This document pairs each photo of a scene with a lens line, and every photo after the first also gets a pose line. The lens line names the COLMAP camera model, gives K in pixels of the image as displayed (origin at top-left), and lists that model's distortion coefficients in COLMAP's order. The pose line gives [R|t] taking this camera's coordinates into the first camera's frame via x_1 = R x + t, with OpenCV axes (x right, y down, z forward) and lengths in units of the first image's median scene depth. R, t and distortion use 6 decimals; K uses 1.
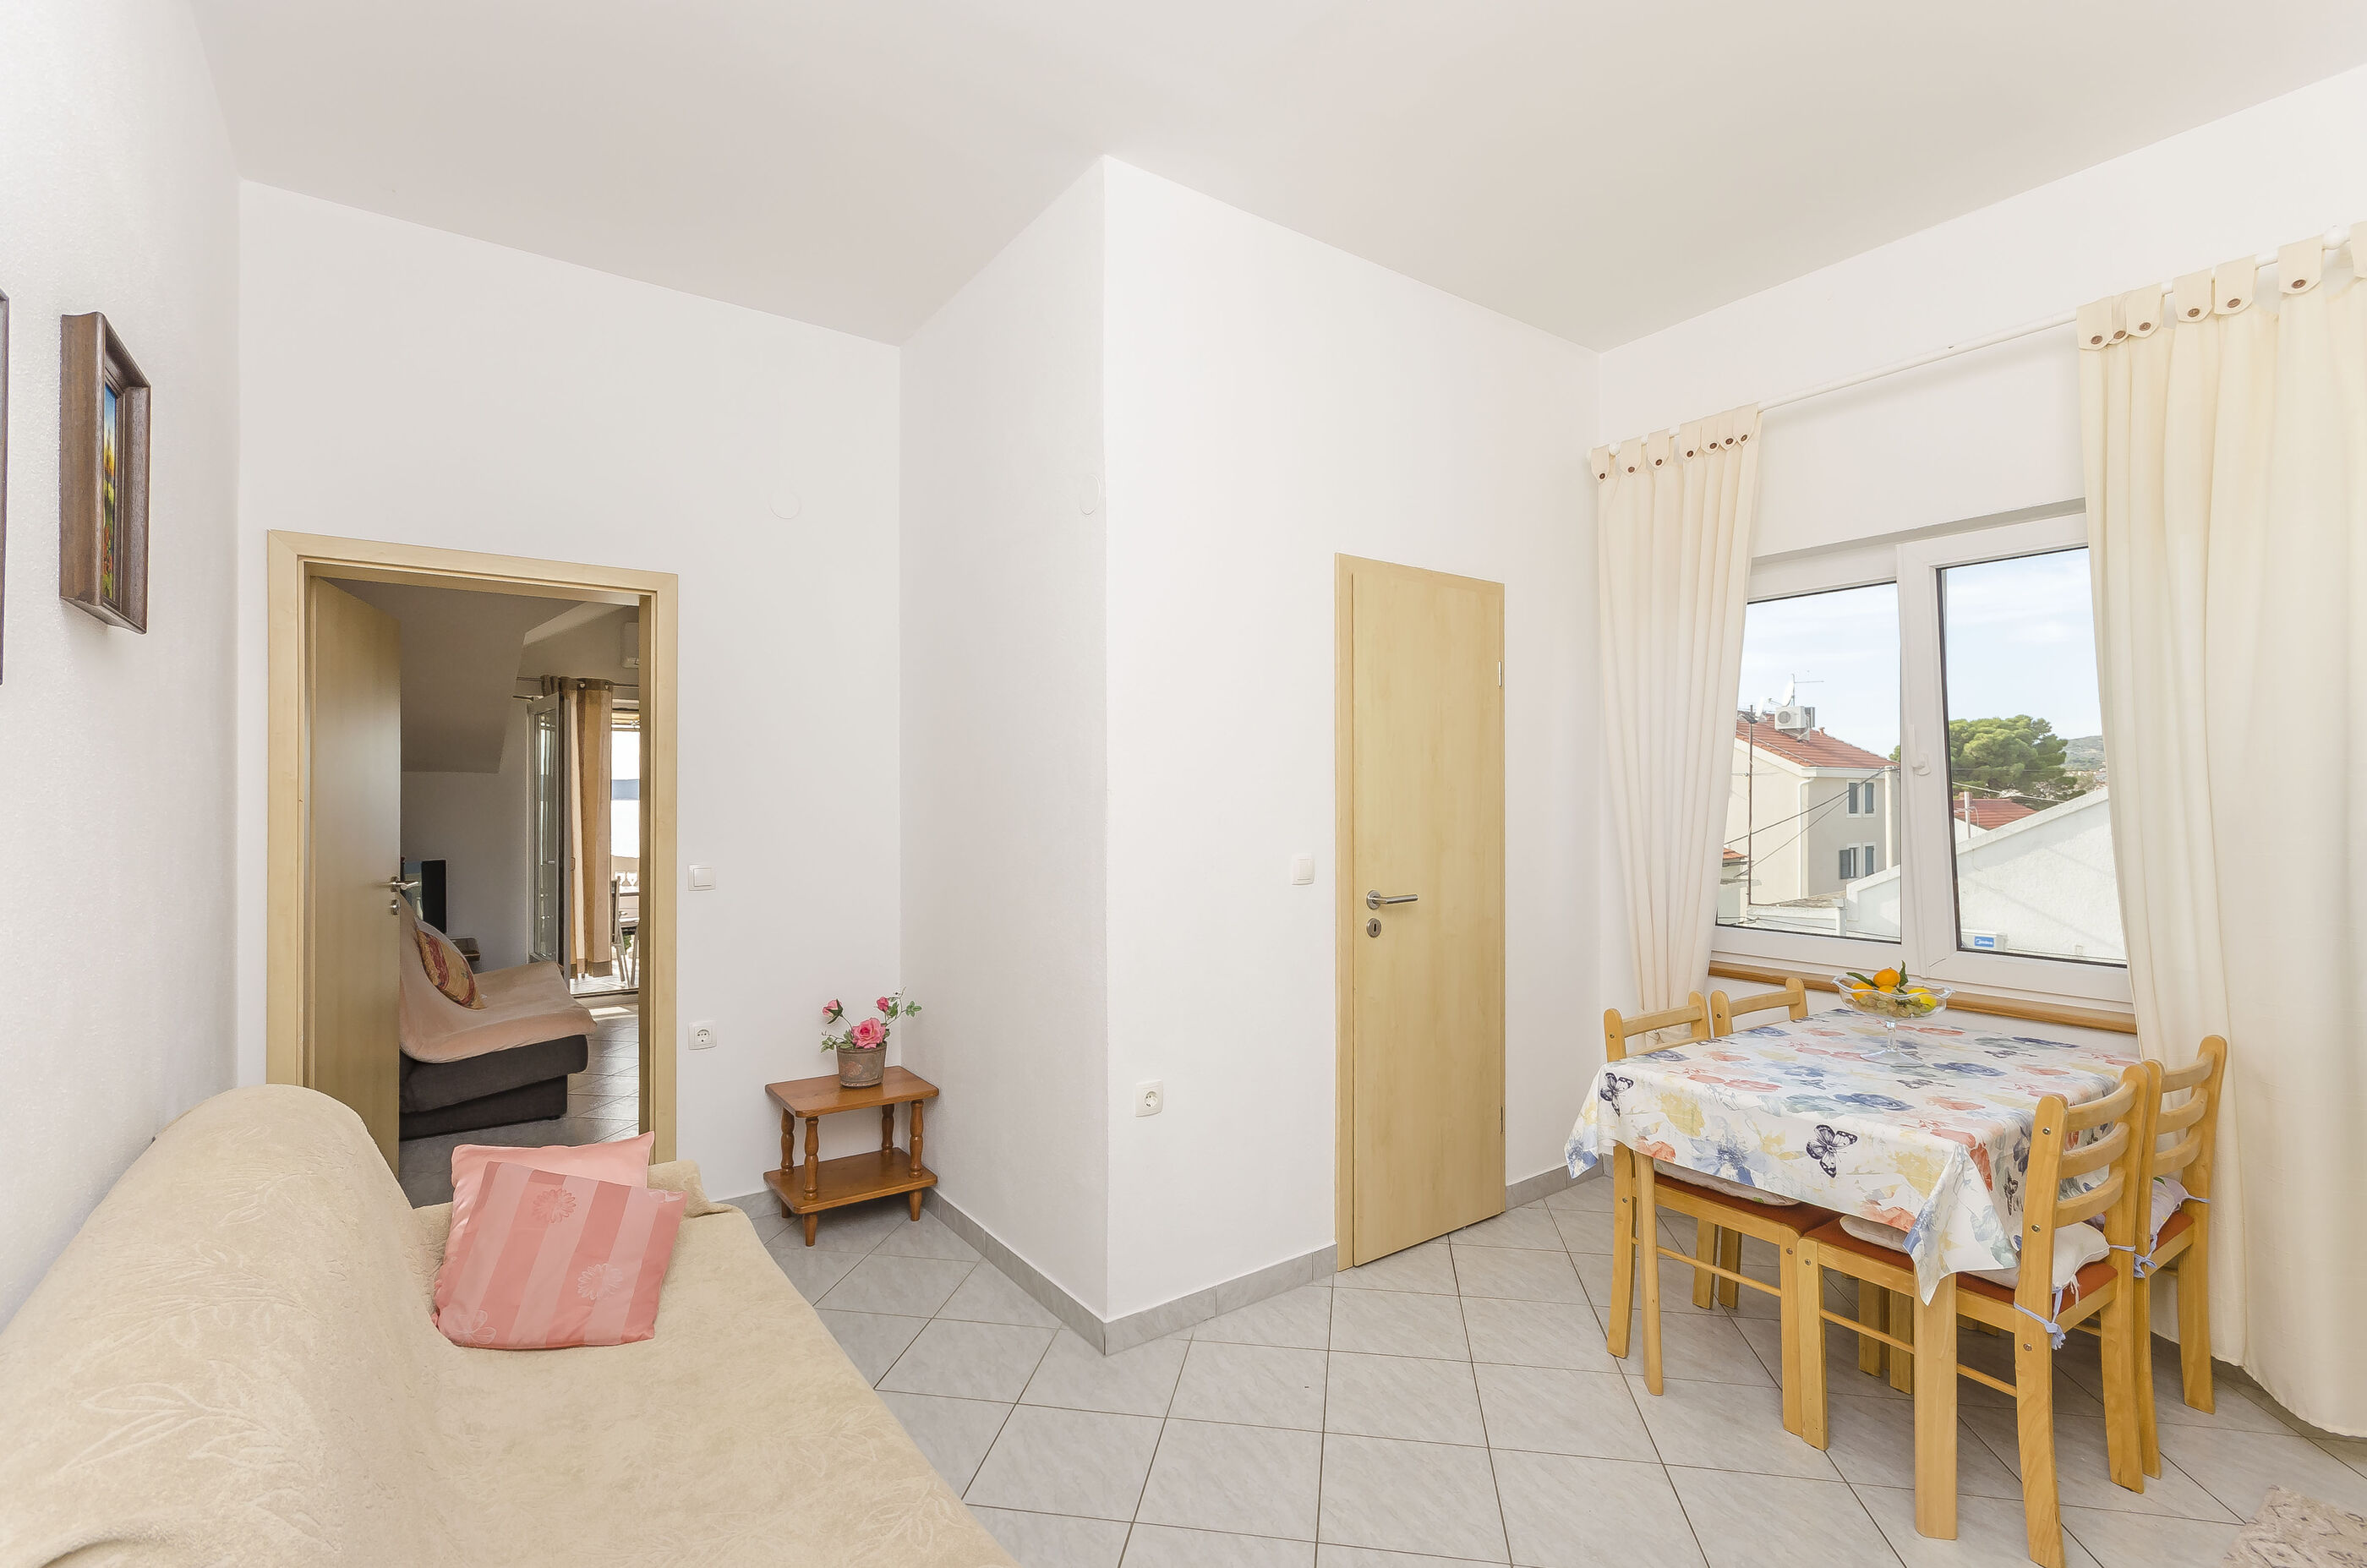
lens RADIAL K [[1062.2, 0, 1183.5], [0, 1062.2, 784.0], [0, 0, 1]] dist [0.013379, 0.000176]
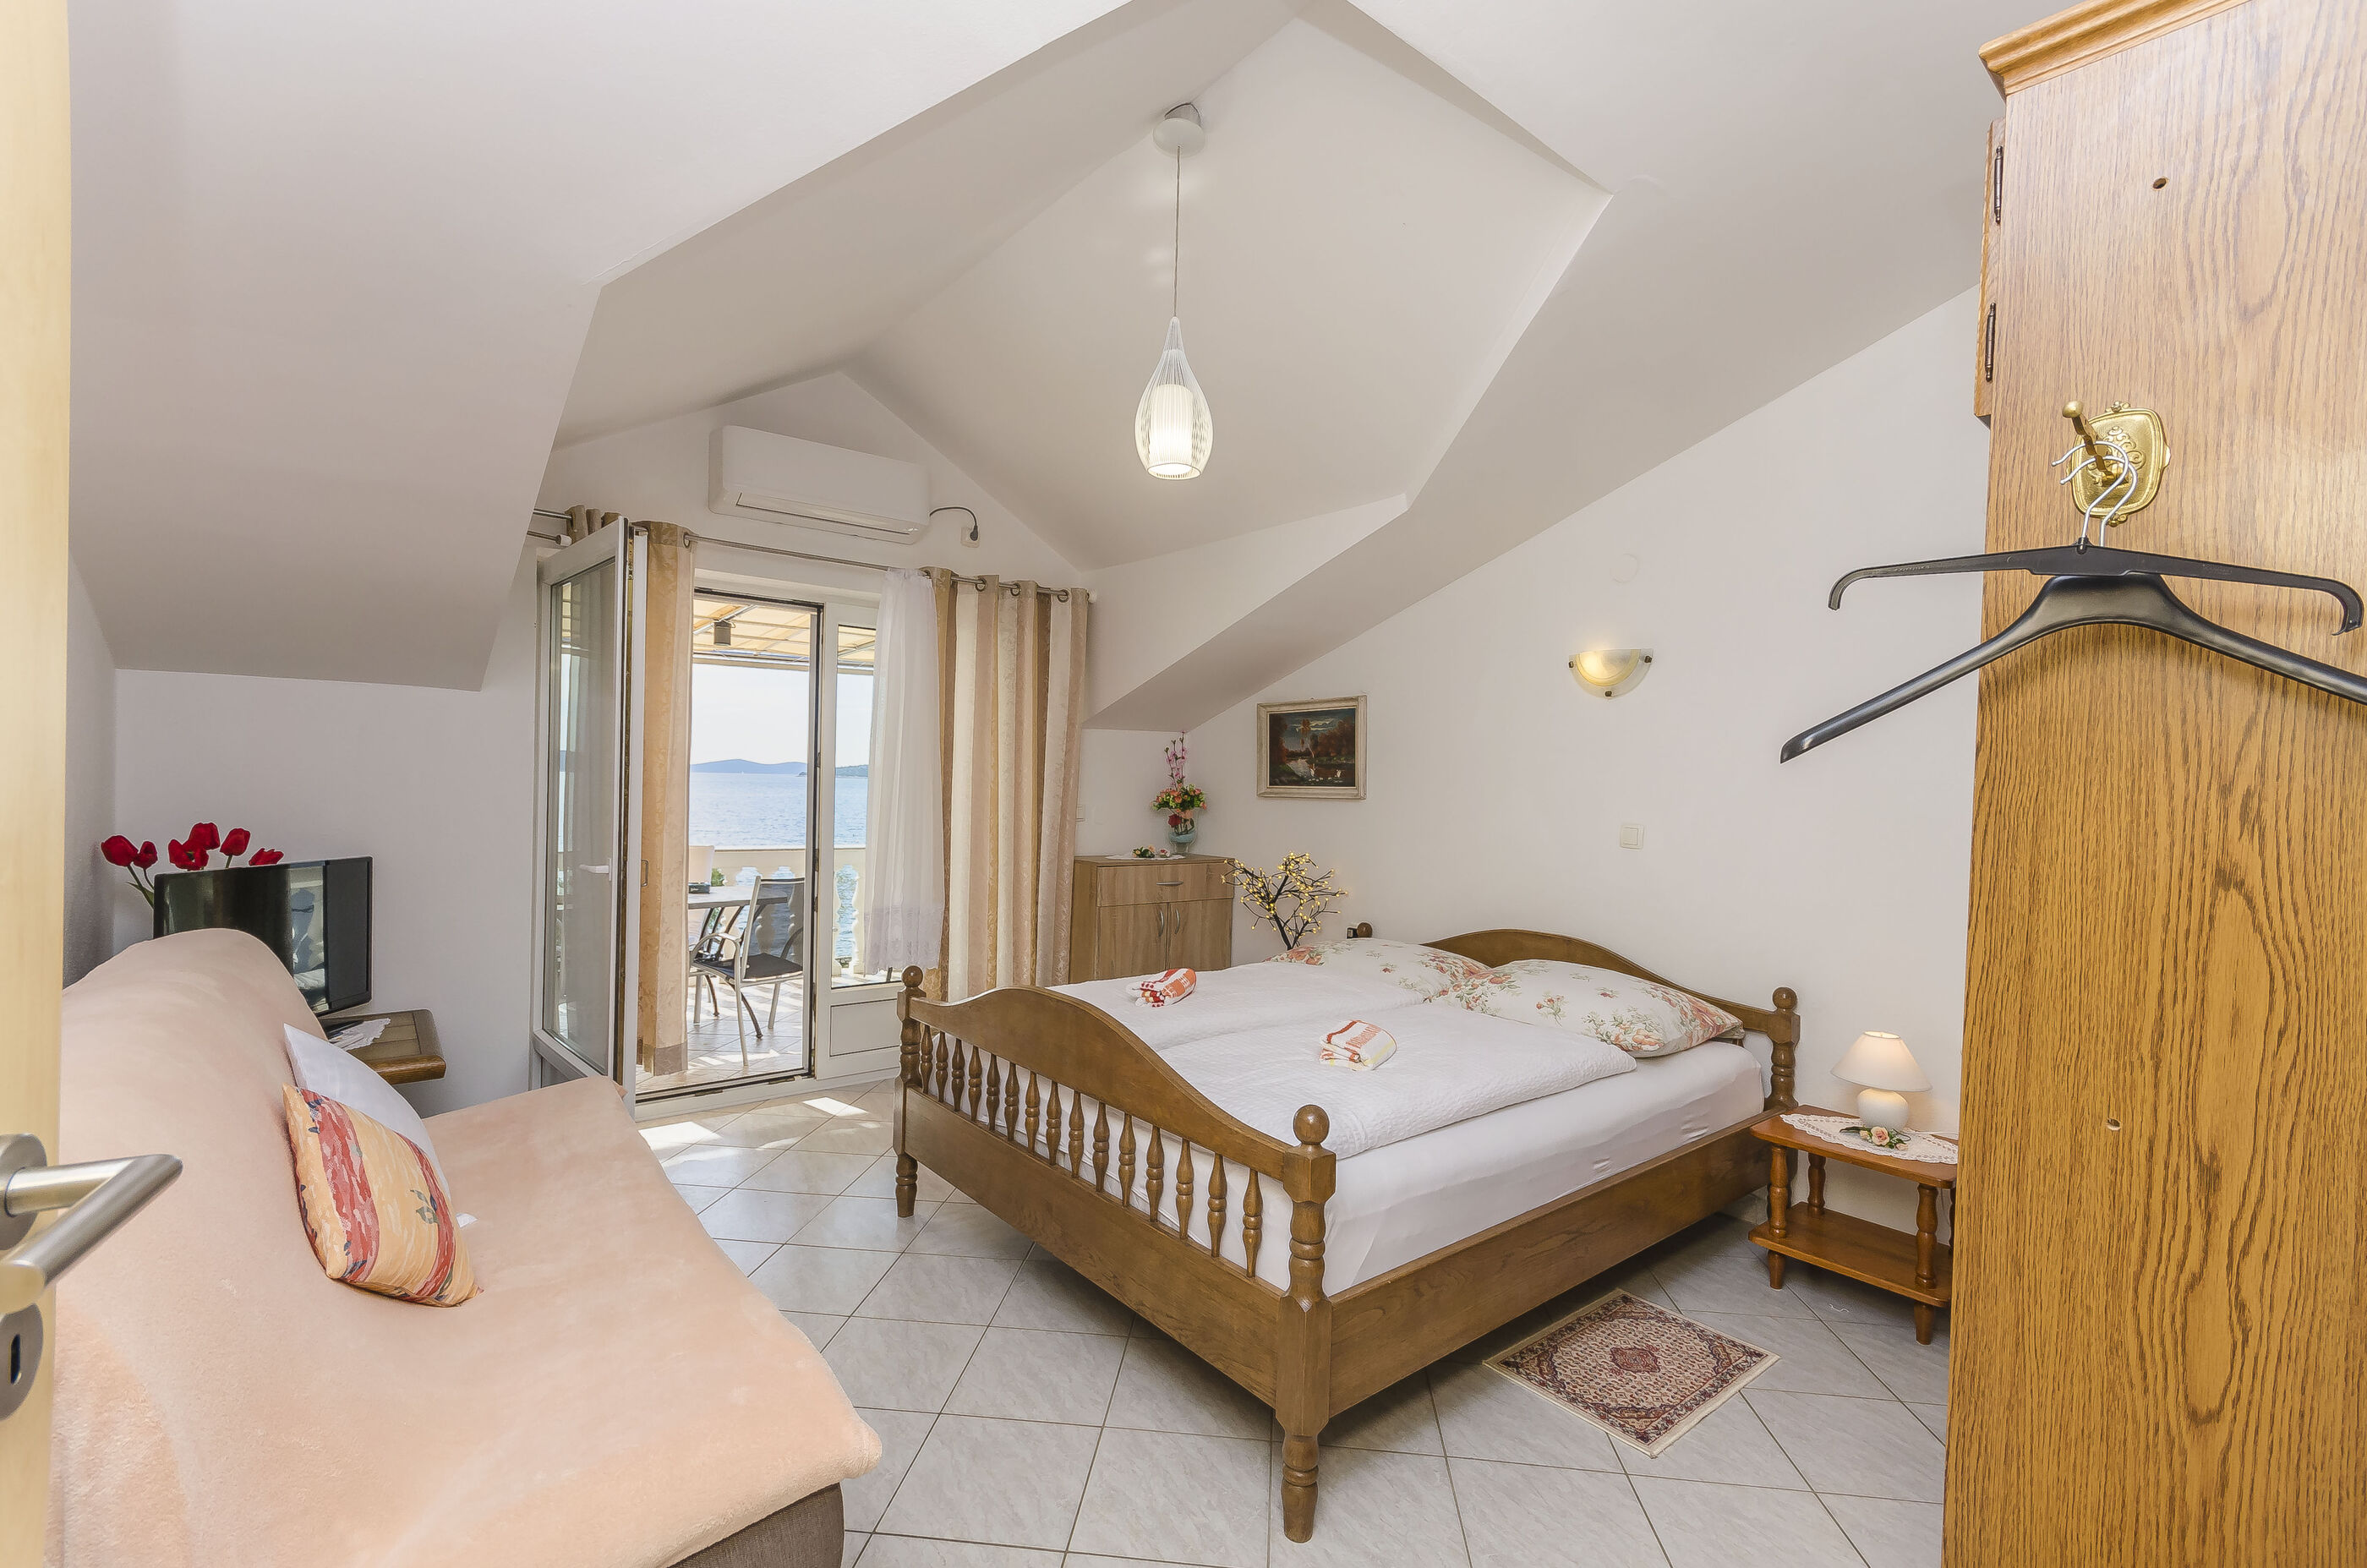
lens RADIAL K [[1062.2, 0, 1183.5], [0, 1062.2, 784.0], [0, 0, 1]] dist [0.013379, 0.000176]
pose [[0.998428, 0.028340, 0.048348, -0.115709], [-0.028144, 0.999593, -0.004723, 0.010086], [-0.048463, 0.003355, 0.998819, 0.165571]]
